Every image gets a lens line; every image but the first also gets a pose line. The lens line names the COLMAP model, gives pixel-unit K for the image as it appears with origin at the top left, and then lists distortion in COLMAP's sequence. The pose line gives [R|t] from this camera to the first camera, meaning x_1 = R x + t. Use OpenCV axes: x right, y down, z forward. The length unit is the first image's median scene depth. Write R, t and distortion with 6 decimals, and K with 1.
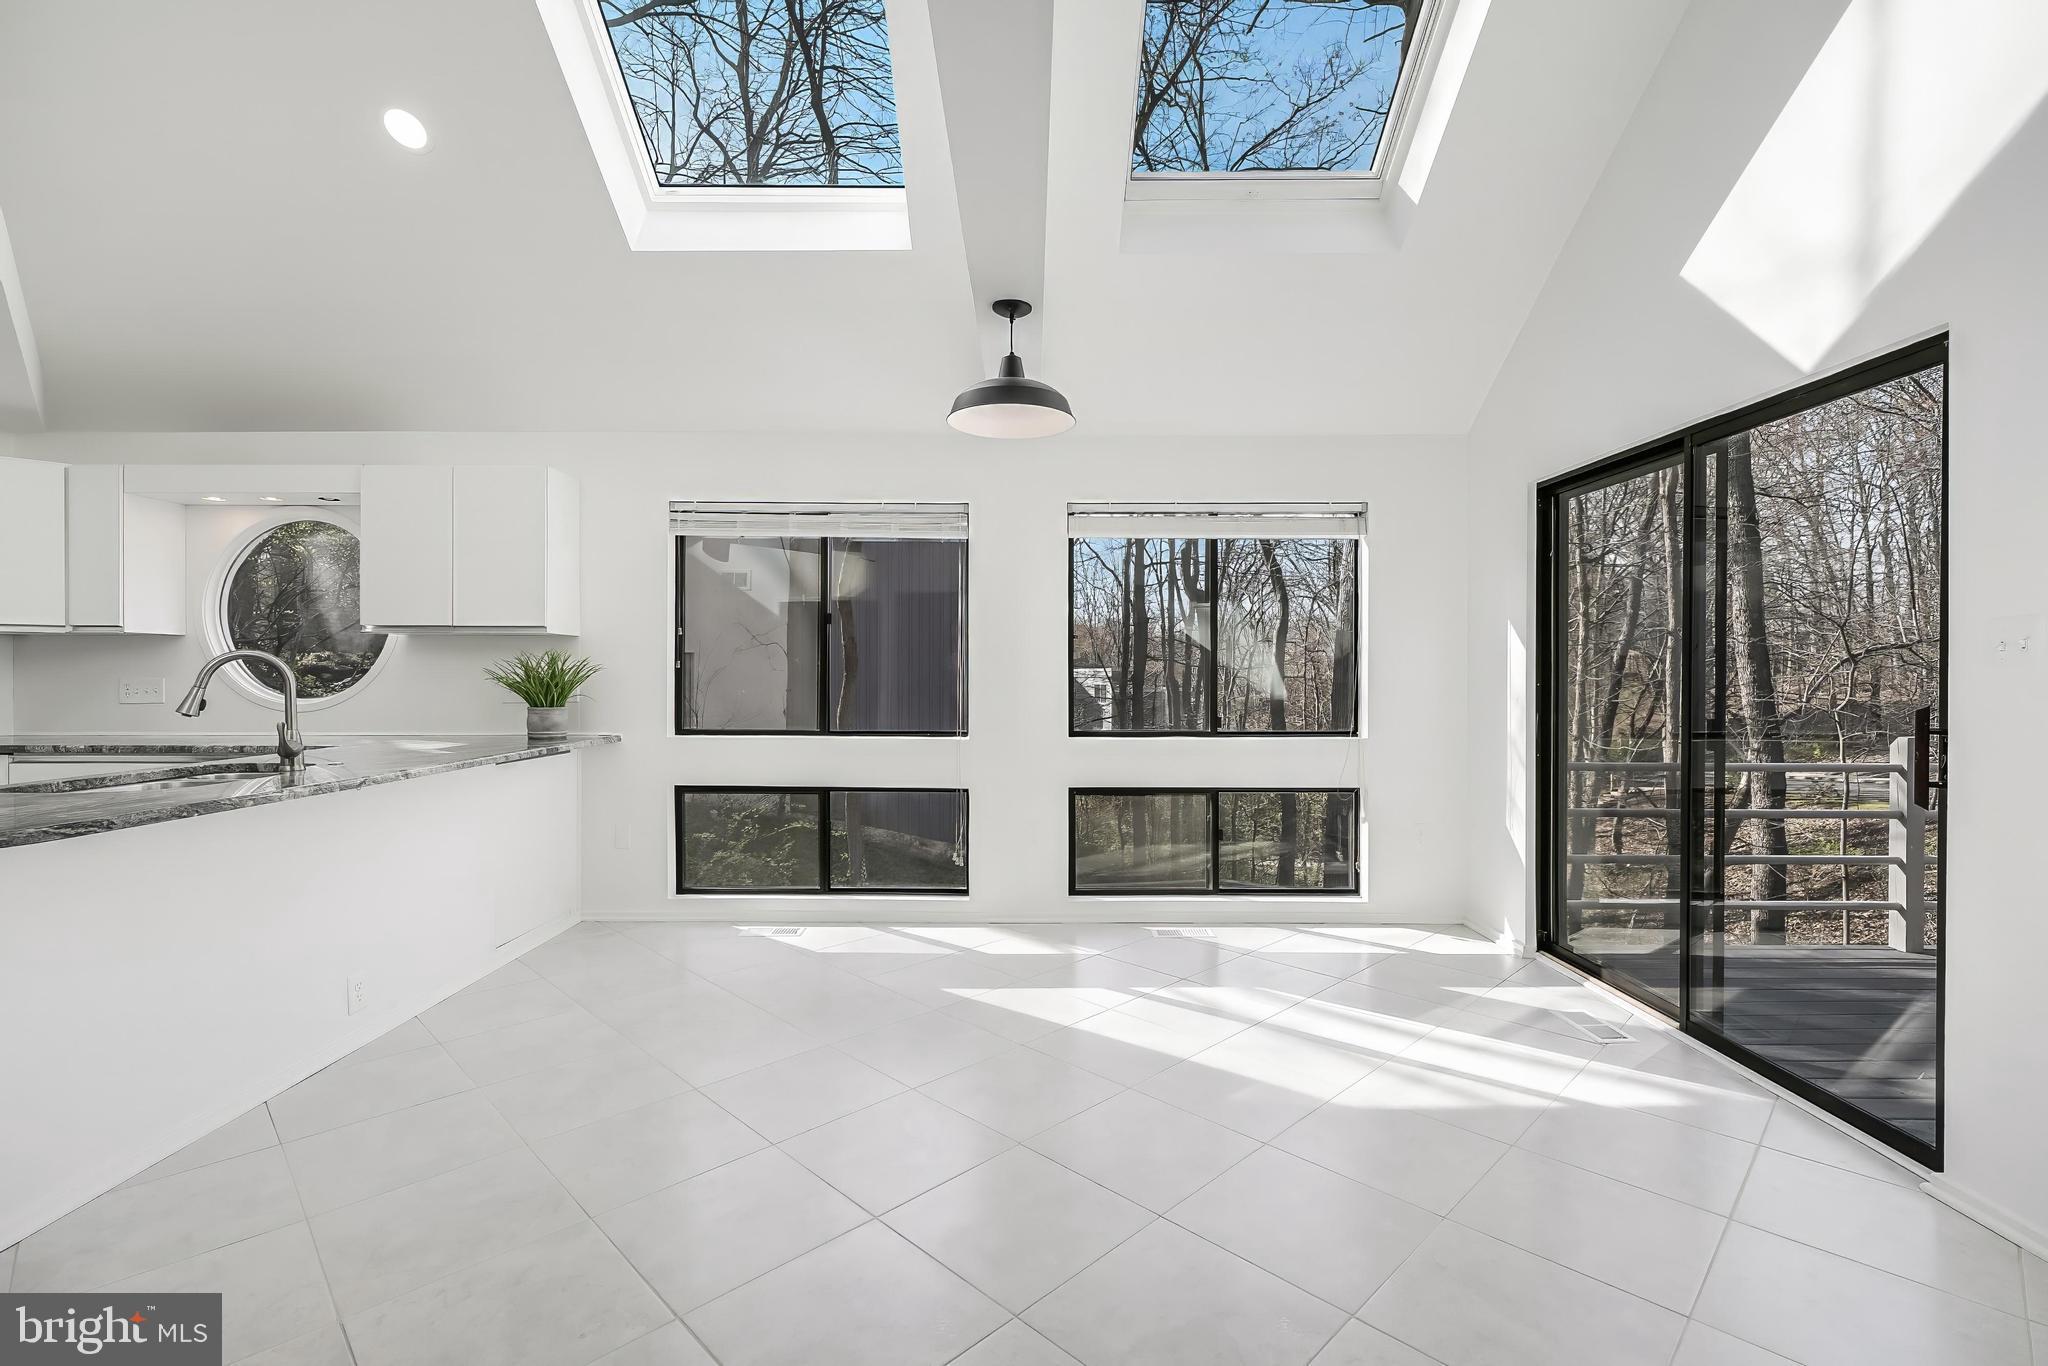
lens RADIAL K [[920.5, 0, 1024.0], [0, 920.5, 683.0], [0, 0, 1]] dist [0.002957, 0.000262]
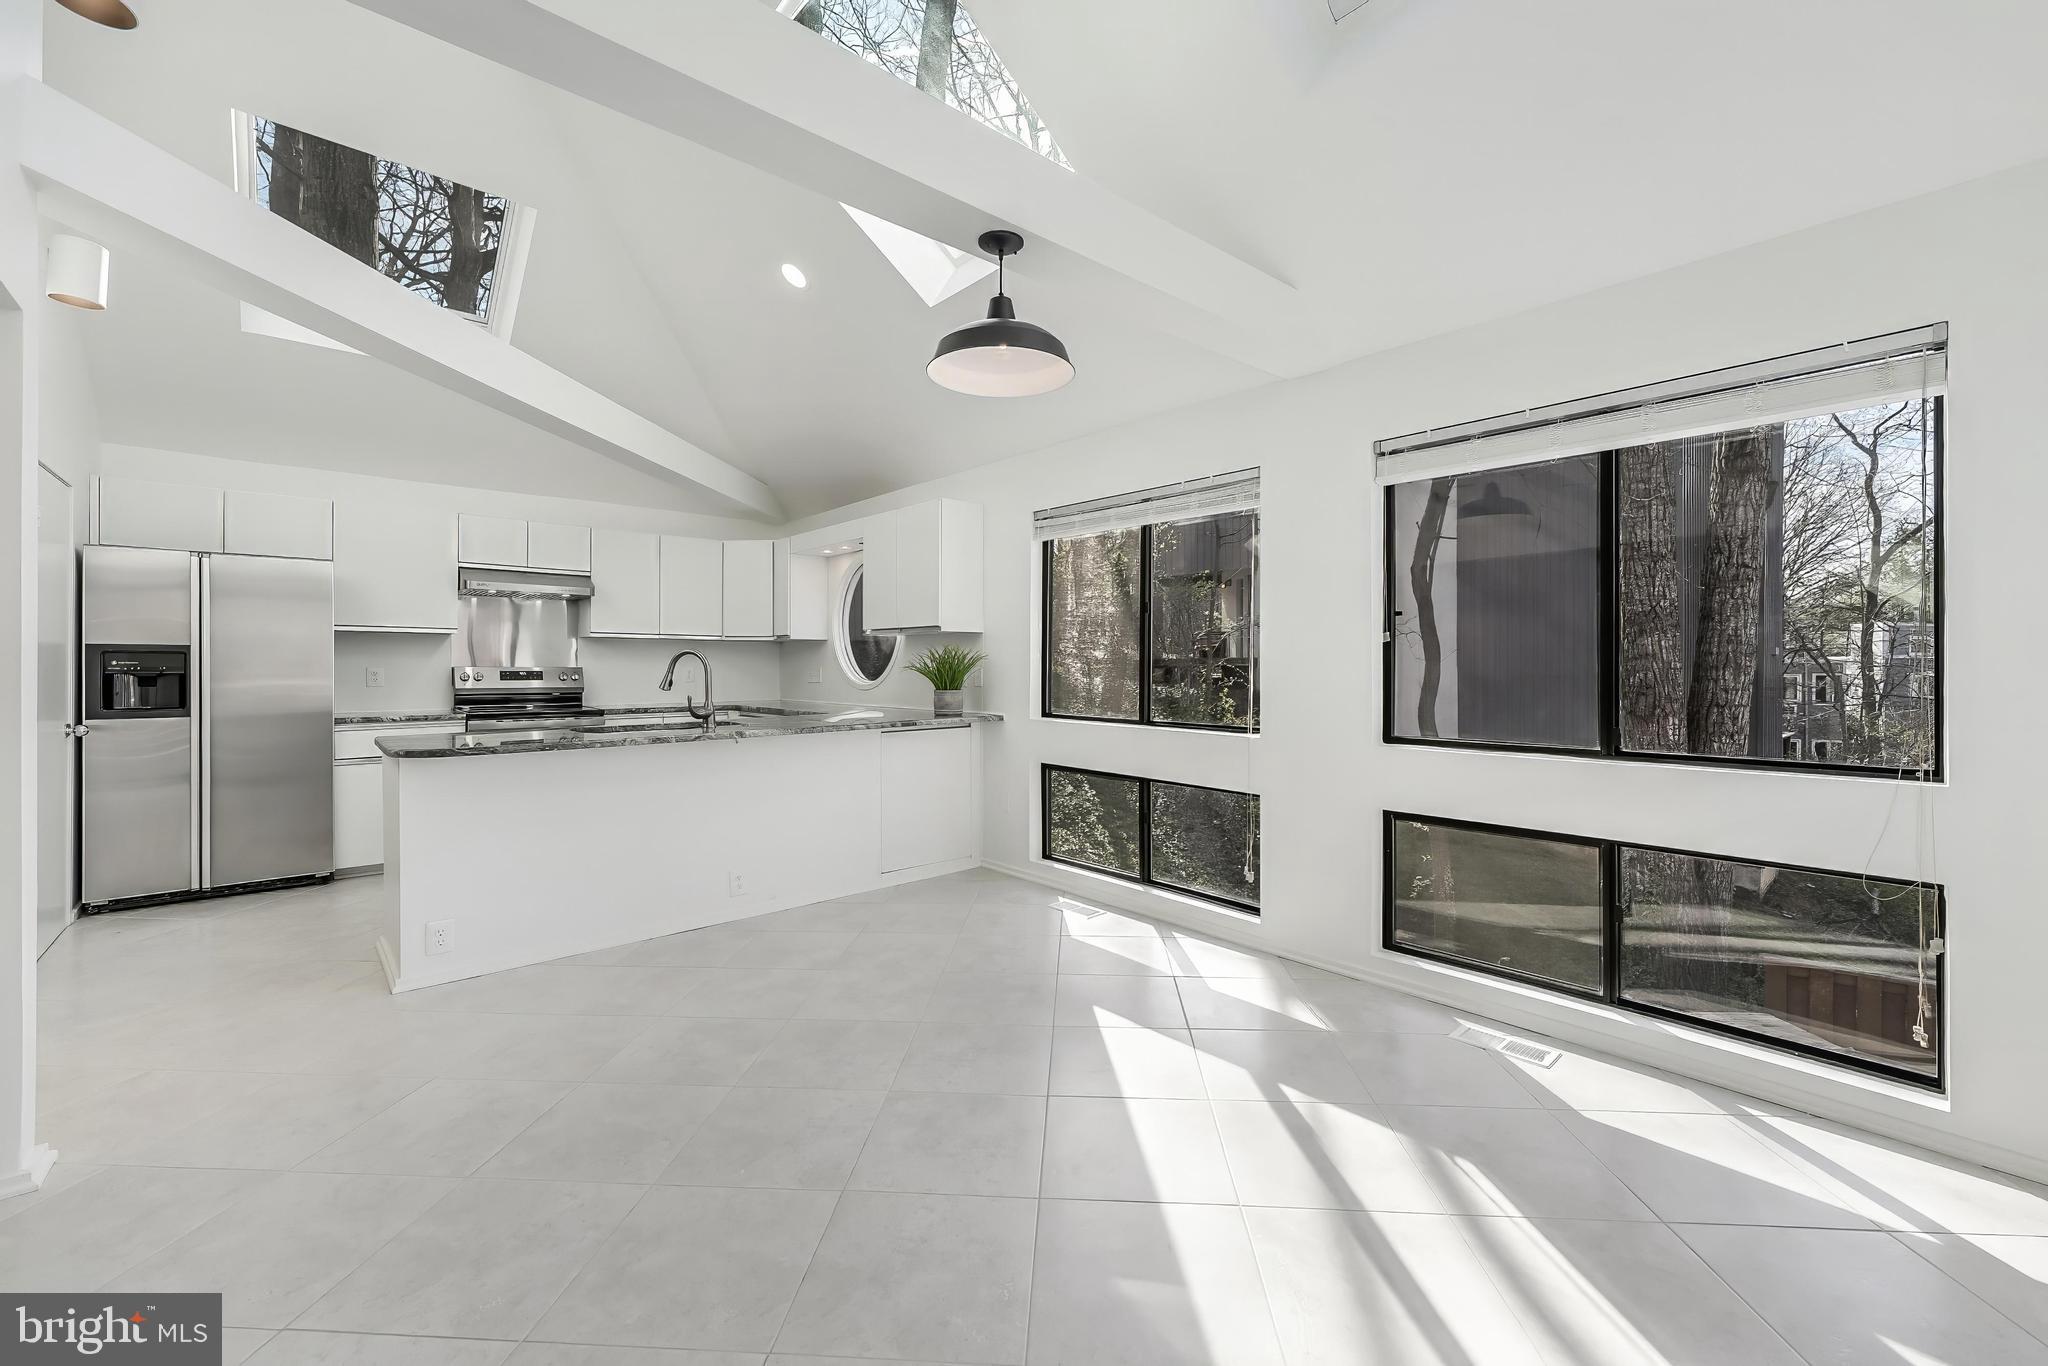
lens RADIAL K [[820.8, 0, 1032.1], [0, 820.8, 675.4], [0, 0, 1]] dist [-0.000119, -0.000094]
pose [[0.666798, 0.008221, -0.745193, 0.374334], [-0.008274, 0.999959, 0.003628, 0.000907], [0.745192, 0.003747, 0.666839, 0.326633]]
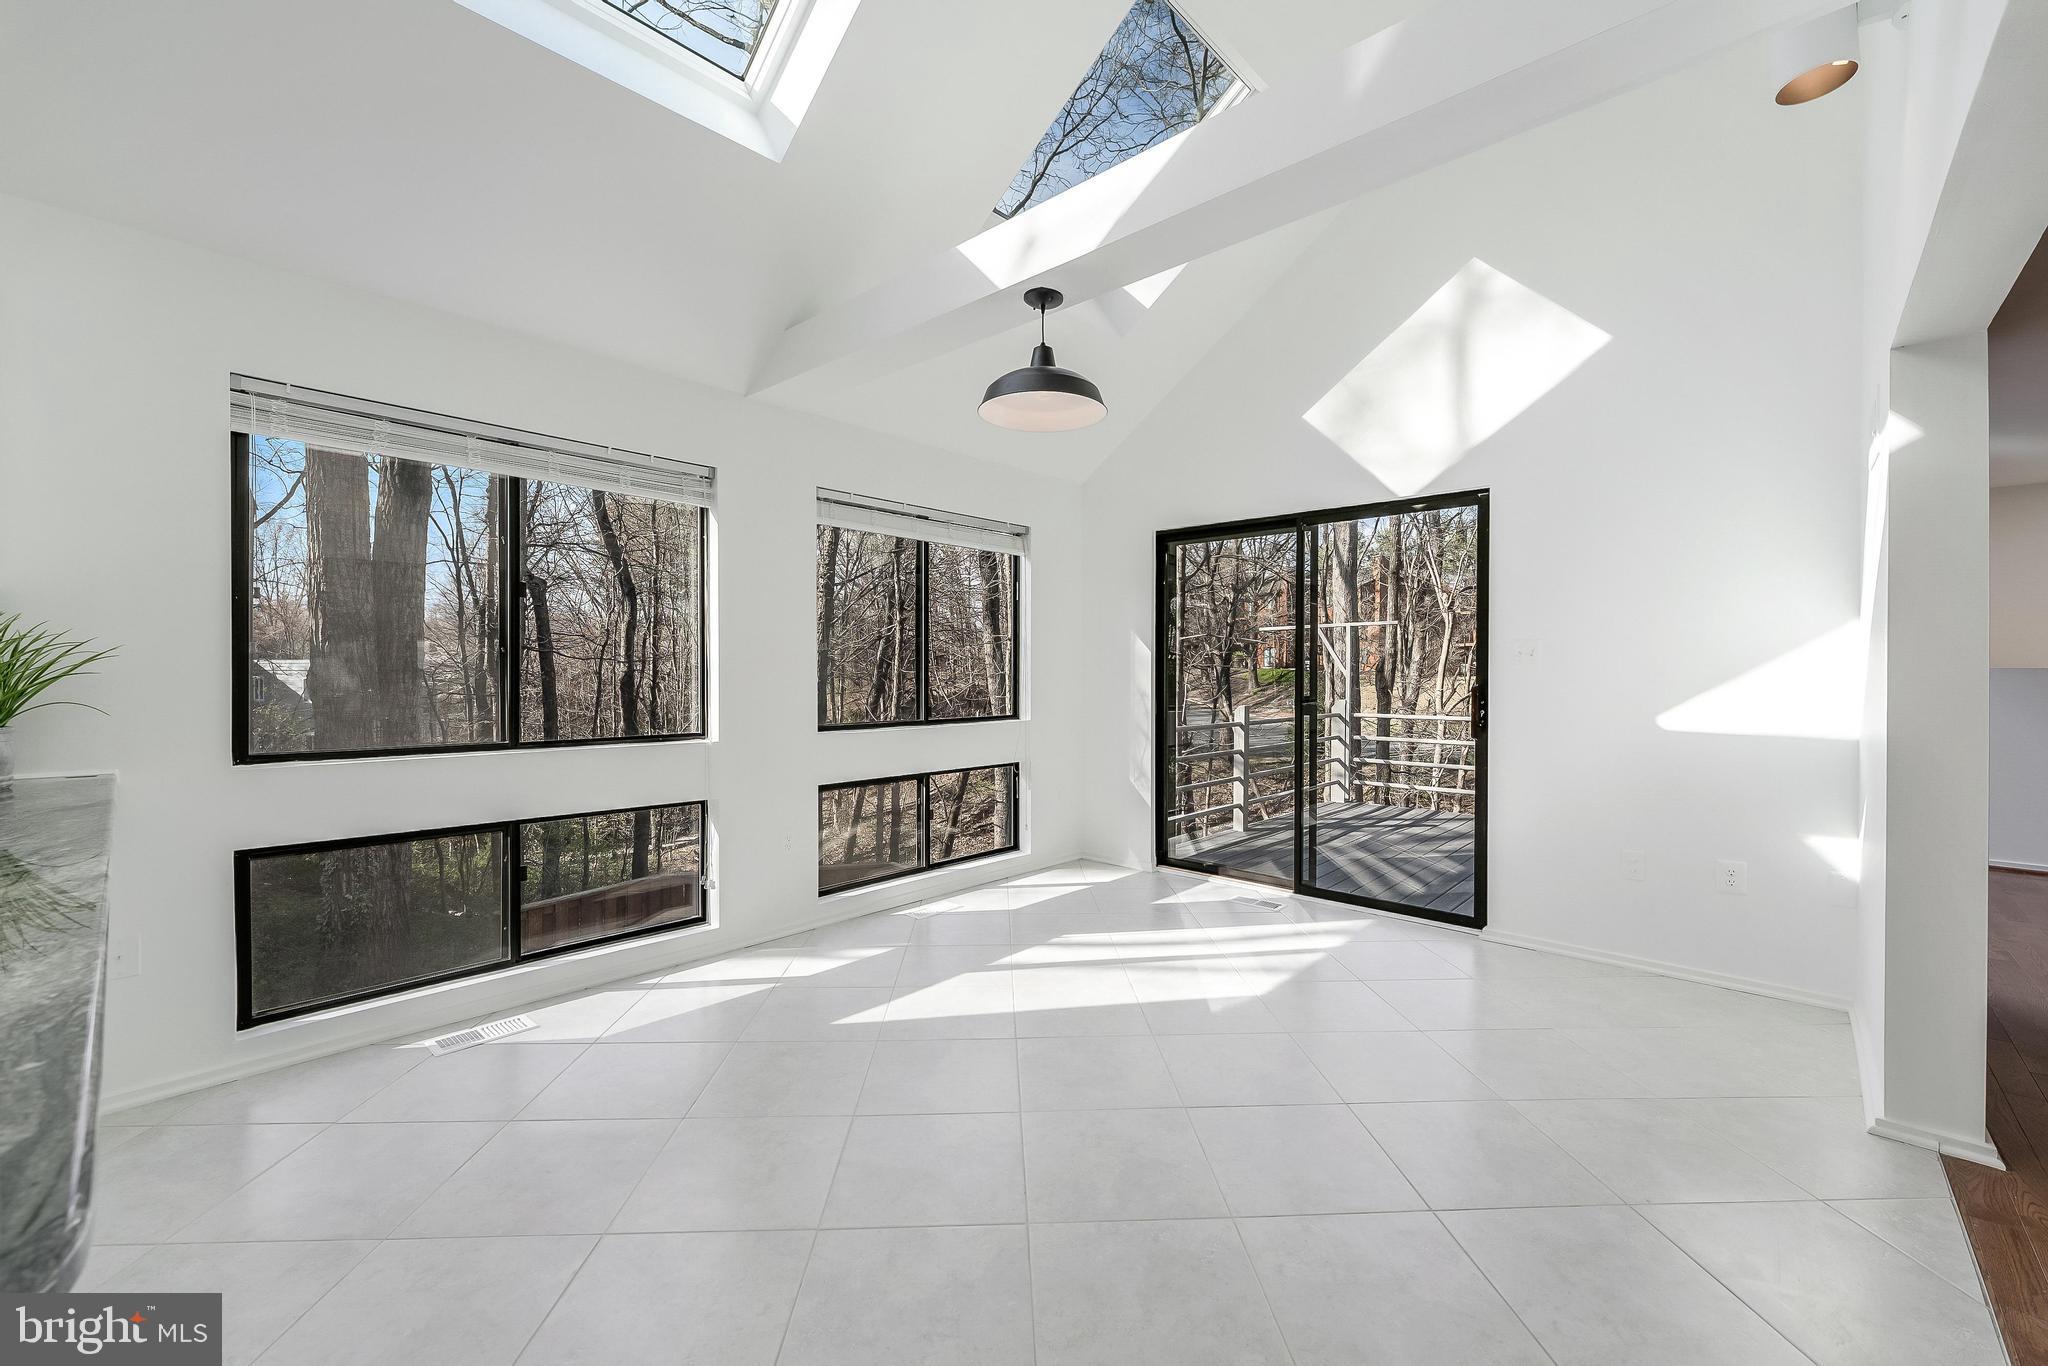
lens RADIAL K [[820.8, 0, 1032.1], [0, 820.8, 675.4], [0, 0, 1]] dist [-0.000119, -0.000094]
pose [[0.673341, -0.004020, 0.739321, -0.433280], [0.002147, 0.999992, 0.003482, -0.002919], [-0.739329, -0.000757, 0.673344, 0.265247]]
